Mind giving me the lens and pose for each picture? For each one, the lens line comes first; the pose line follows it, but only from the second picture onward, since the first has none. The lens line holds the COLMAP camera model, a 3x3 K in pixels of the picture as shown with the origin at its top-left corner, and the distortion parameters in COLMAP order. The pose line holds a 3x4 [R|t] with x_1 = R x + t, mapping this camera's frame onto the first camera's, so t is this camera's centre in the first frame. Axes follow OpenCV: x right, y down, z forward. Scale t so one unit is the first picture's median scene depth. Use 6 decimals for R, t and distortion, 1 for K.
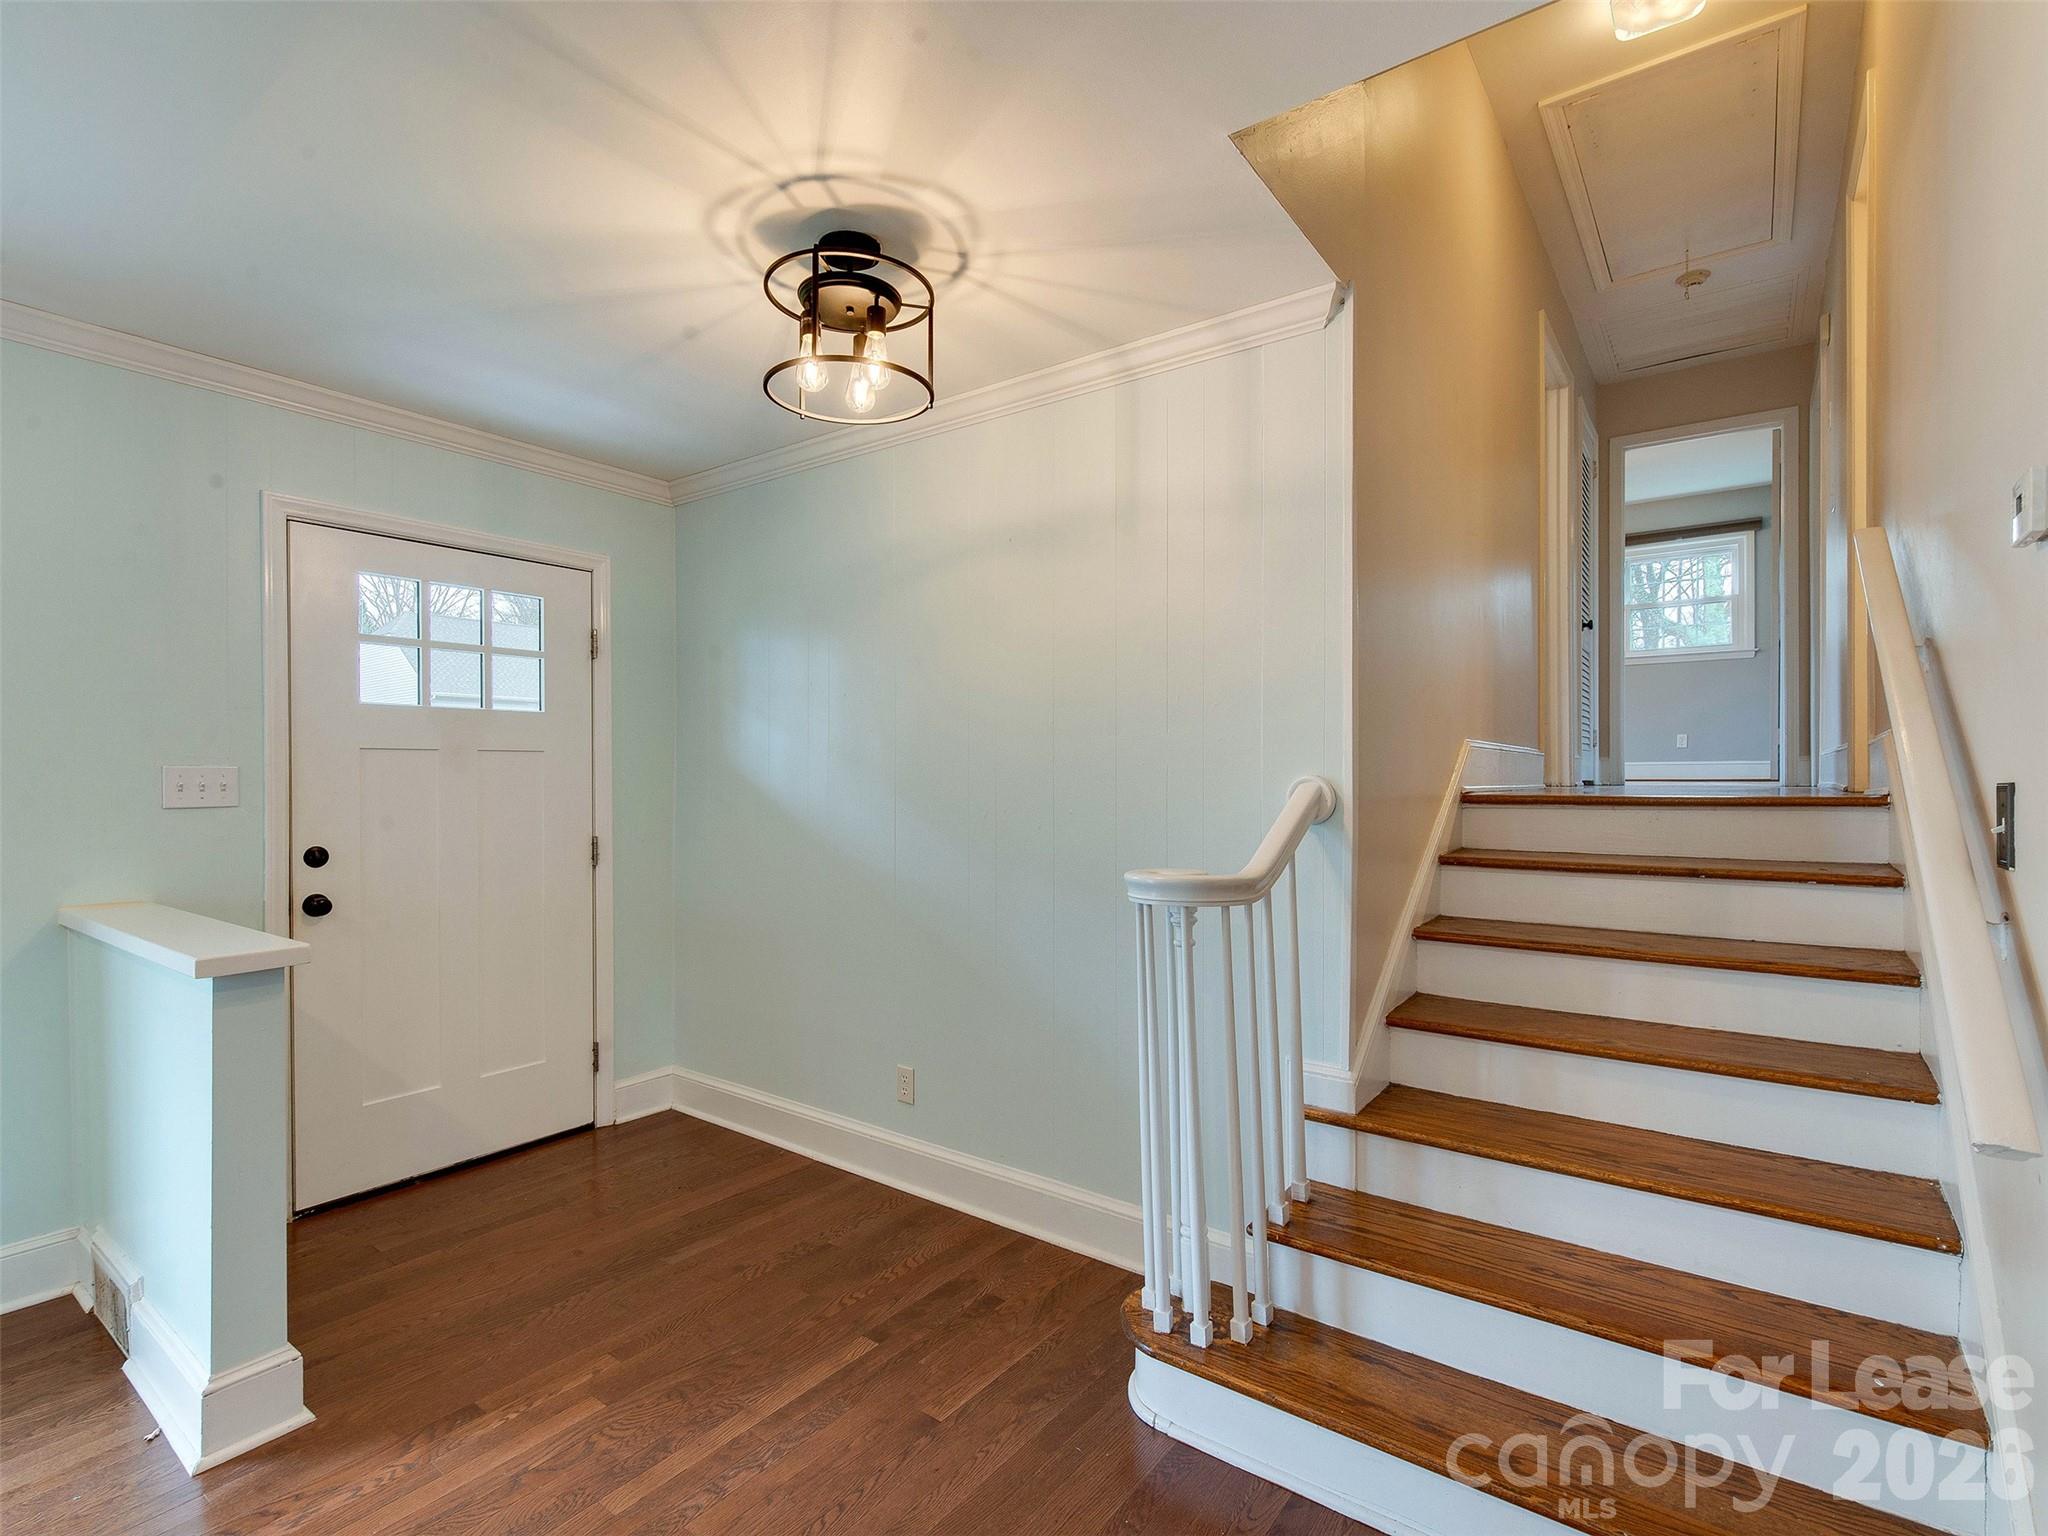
lens RADIAL K [[954.1, 0, 1025.5], [0, 954.1, 774.6], [0, 0, 1]] dist [-0.000116, -0.000028]
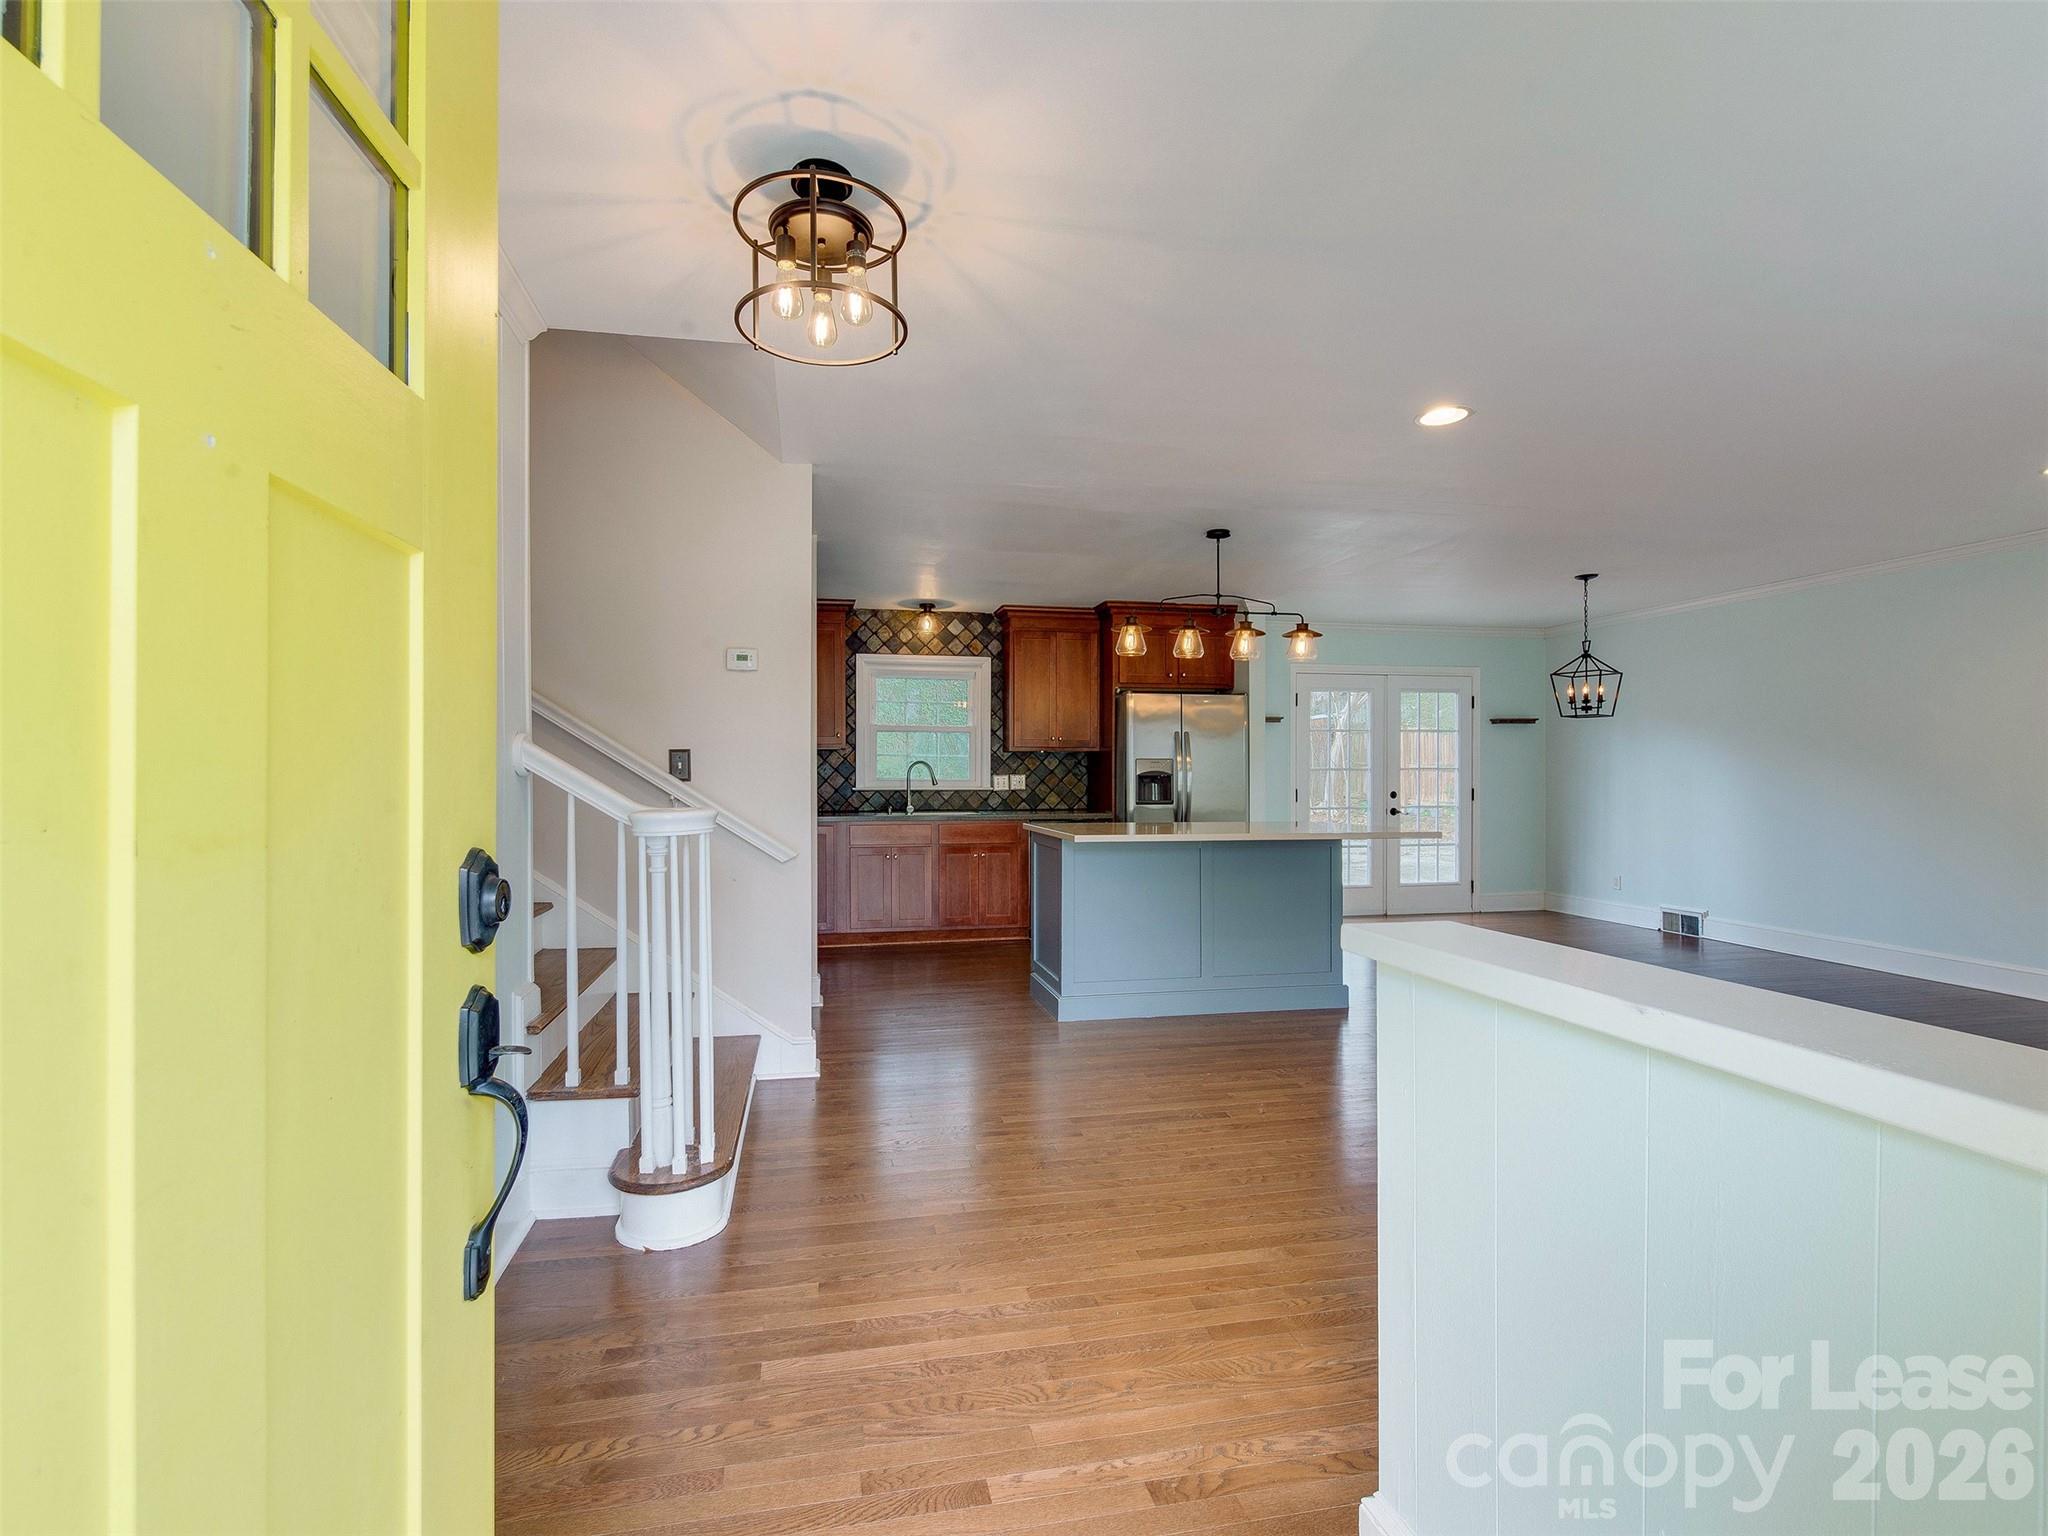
lens RADIAL K [[963.9, 0, 1017.2], [0, 963.9, 778.0], [0, 0, 1]] dist [0.004555, -0.001131]
pose [[-0.756070, 0.007230, 0.654450, -0.675657], [0.004505, 0.999973, -0.005843, 0.058436], [-0.654475, -0.001469, -0.756082, 1.127001]]
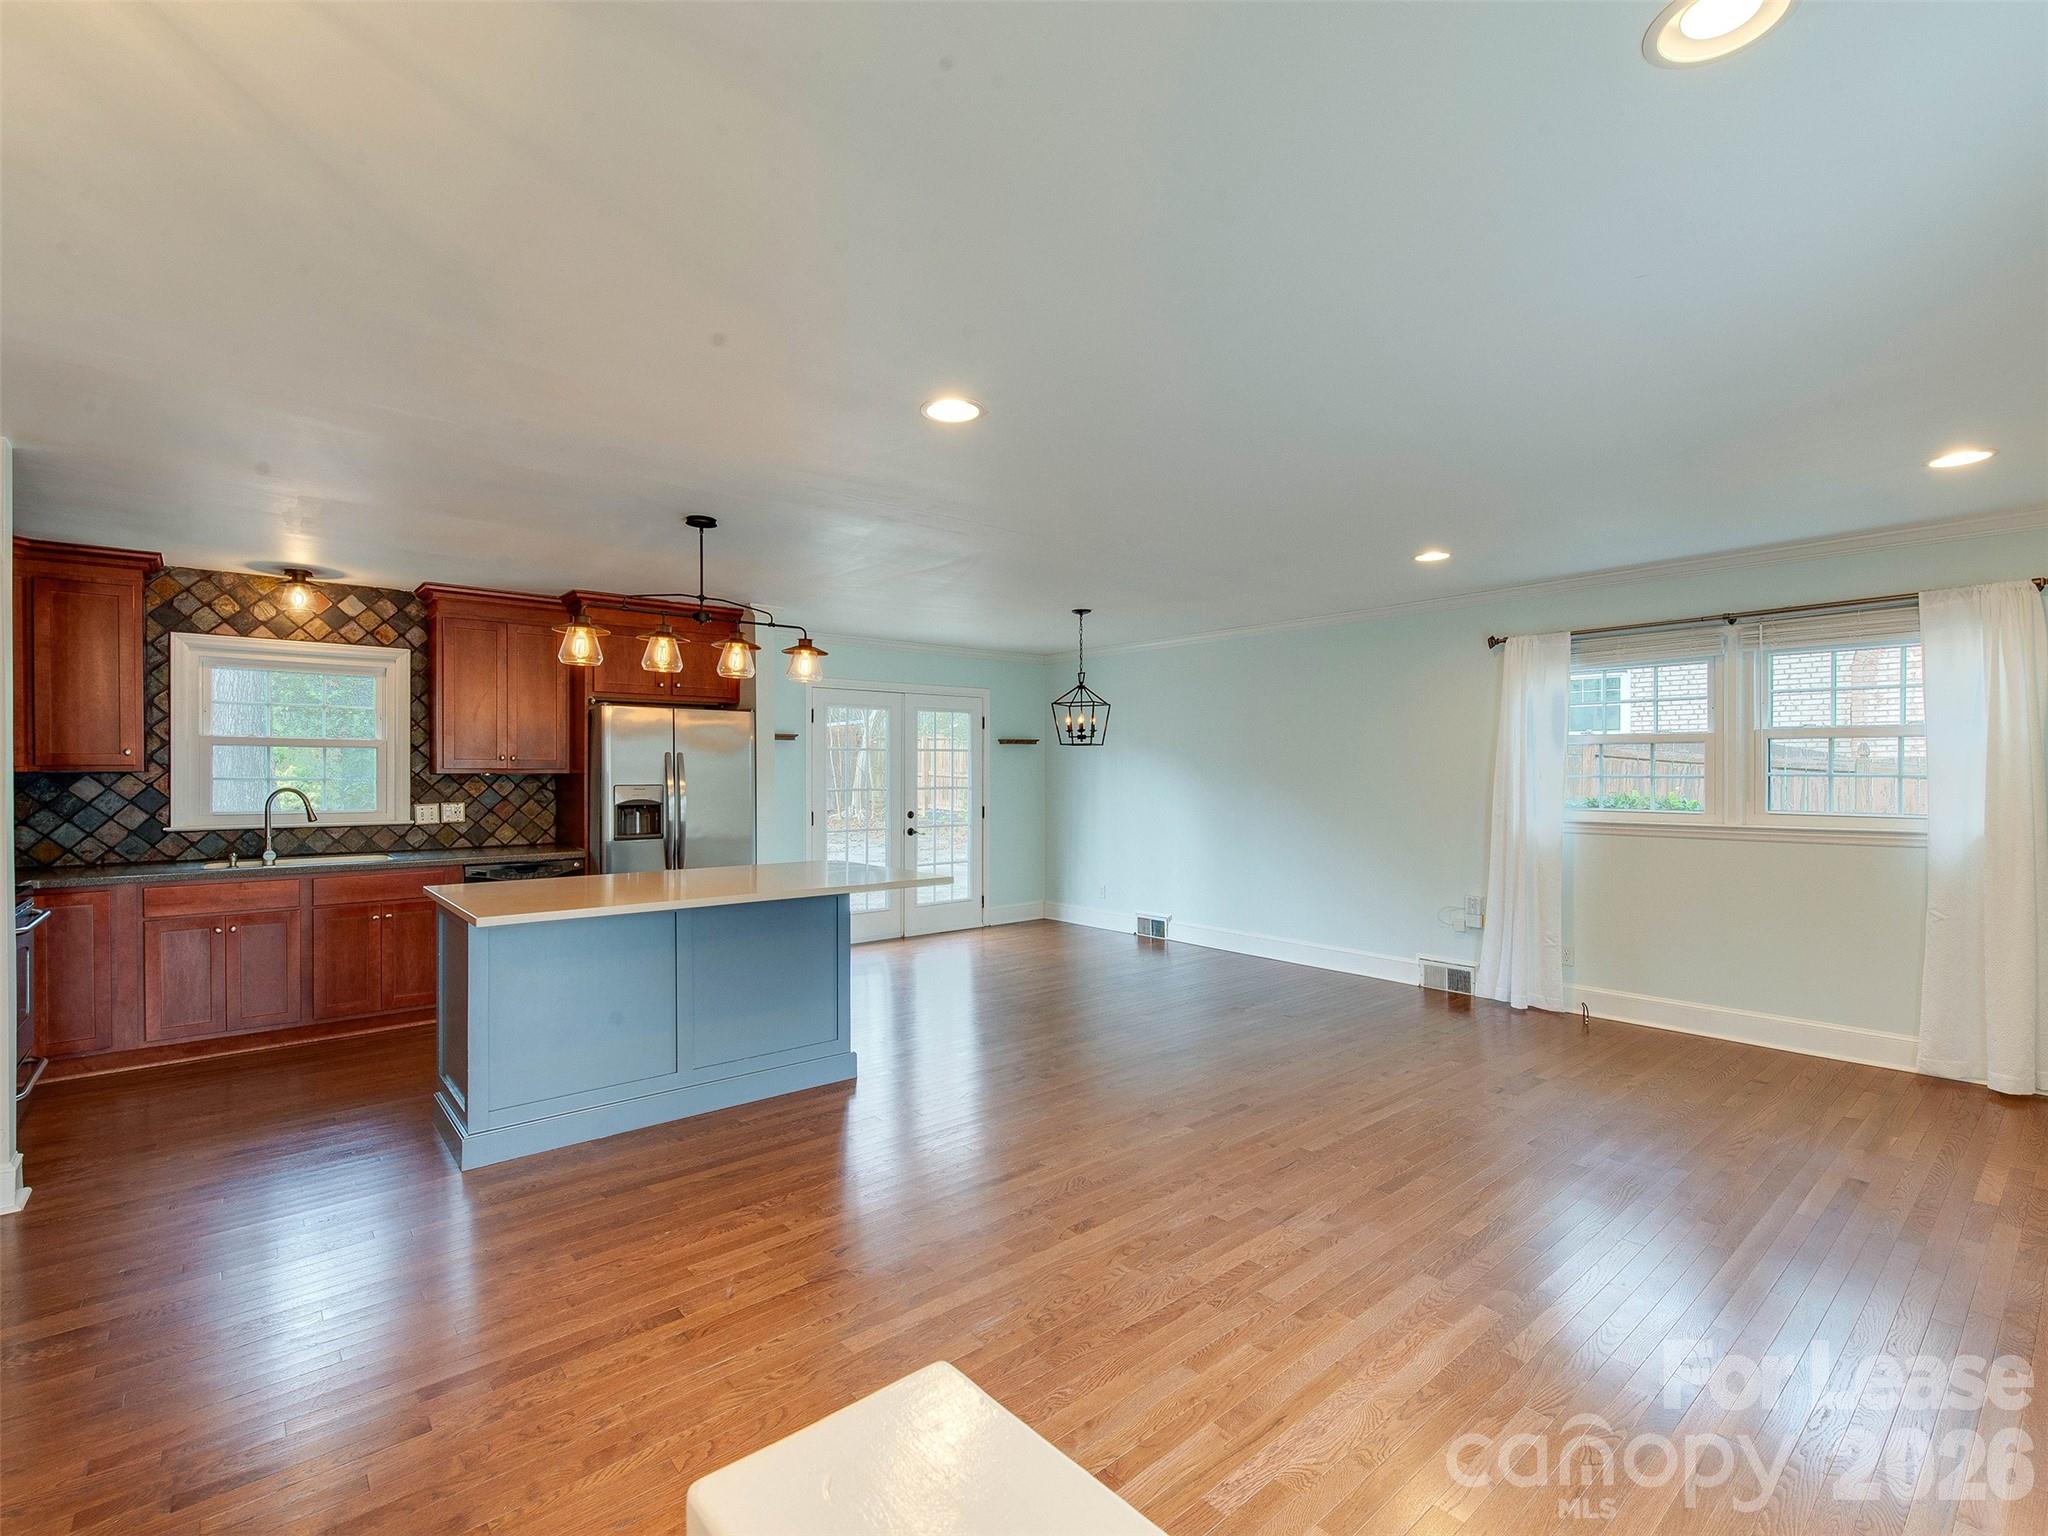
lens RADIAL K [[918.5, 0, 1036.7], [0, 918.5, 780.1], [0, 0, 1]] dist [-0.000455, -0.000665]
pose [[-0.977199, 0.003769, 0.212293, -0.581674], [0.005181, 0.999968, 0.006096, -0.016089], [-0.212263, 0.007057, -0.977187, 0.793413]]
